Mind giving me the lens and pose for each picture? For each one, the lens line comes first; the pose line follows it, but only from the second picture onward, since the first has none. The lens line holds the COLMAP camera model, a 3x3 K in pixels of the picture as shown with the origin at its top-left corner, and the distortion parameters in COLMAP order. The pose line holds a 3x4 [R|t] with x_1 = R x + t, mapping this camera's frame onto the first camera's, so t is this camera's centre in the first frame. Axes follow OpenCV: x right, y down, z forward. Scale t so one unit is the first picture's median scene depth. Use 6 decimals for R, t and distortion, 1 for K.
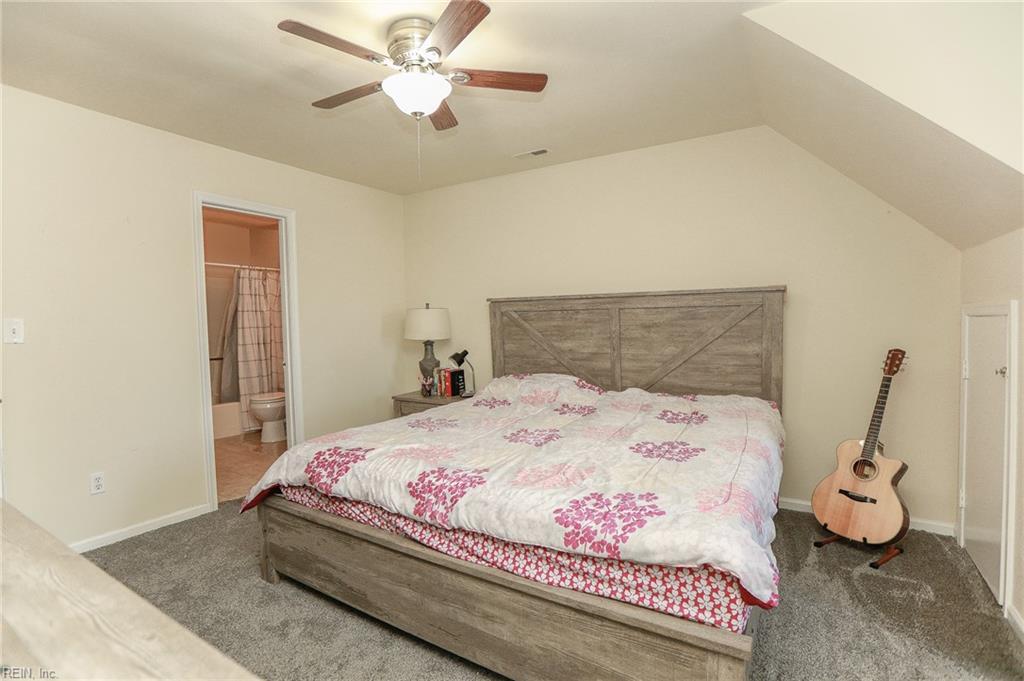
lens RADIAL K [[476.5, 0, 523.1], [0, 476.5, 338.7], [0, 0, 1]] dist [-0.039208, 0.011399]
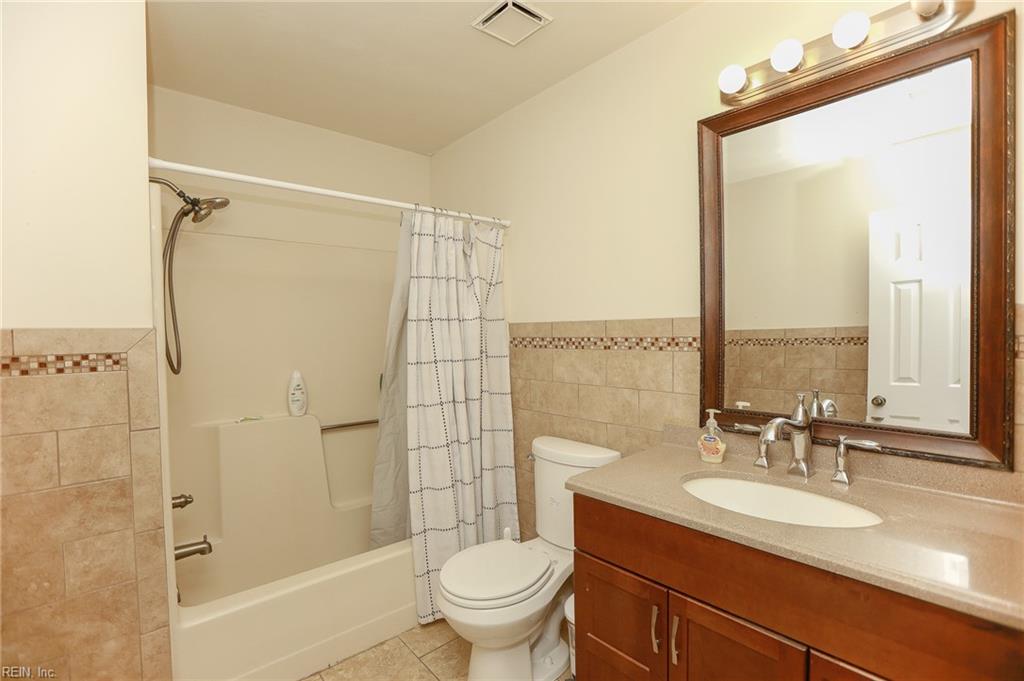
lens RADIAL K [[476.5, 0, 513.9], [0, 476.5, 336.6], [0, 0, 1]] dist [-0.039208, 0.011399]
pose [[0.927438, 0.000441, -0.373978, -0.369992], [-0.006523, 0.999866, -0.014996, -0.039153], [0.373921, 0.016347, 0.927316, 0.655704]]
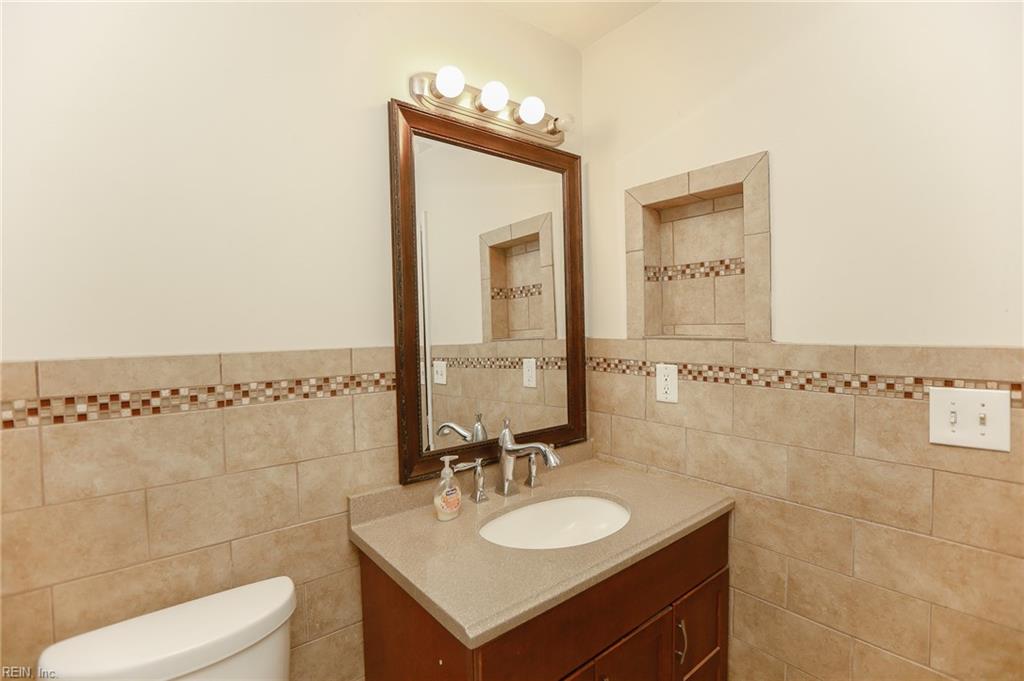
lens RADIAL K [[476.5, 0, 517.2], [0, 476.5, 335.5], [0, 0, 1]] dist [-0.039208, 0.011399]
pose [[0.408803, -0.009640, 0.912572, -0.576025], [0.038935, 0.999218, -0.006886, -0.059560], [-0.911792, 0.038346, 0.408858, 0.832641]]
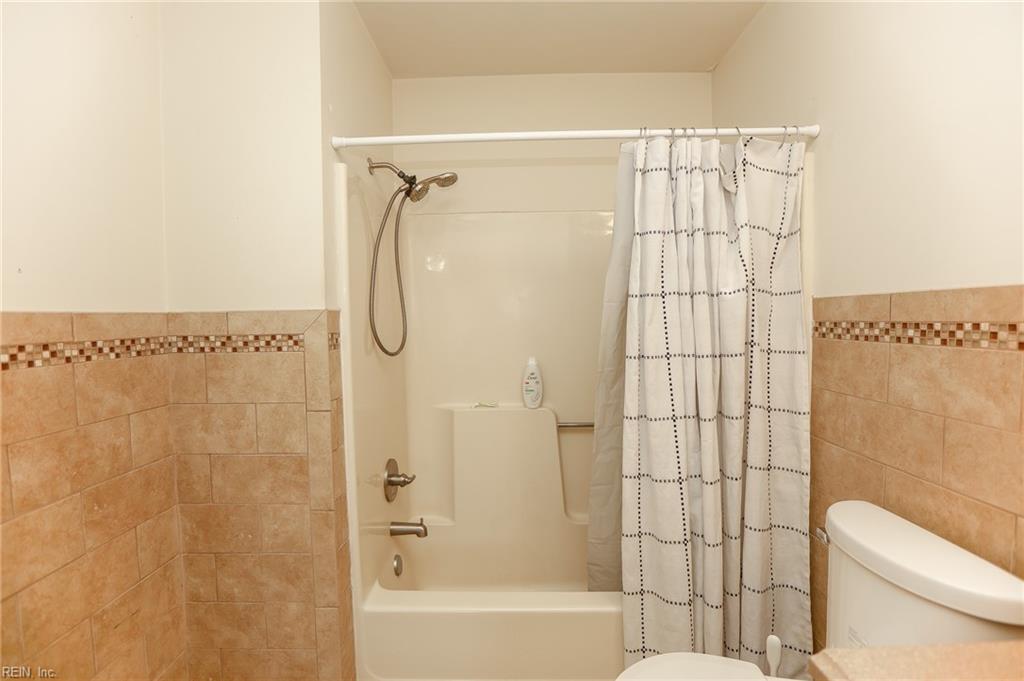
lens RADIAL K [[476.5, 0, 503.0], [0, 476.5, 343.5], [0, 0, 1]] dist [-0.039208, 0.011399]
pose [[0.430412, 0.047562, -0.901379, -0.376123], [-0.018126, 0.998865, 0.044051, -0.041126], [0.902451, -0.002622, 0.430785, 0.798335]]
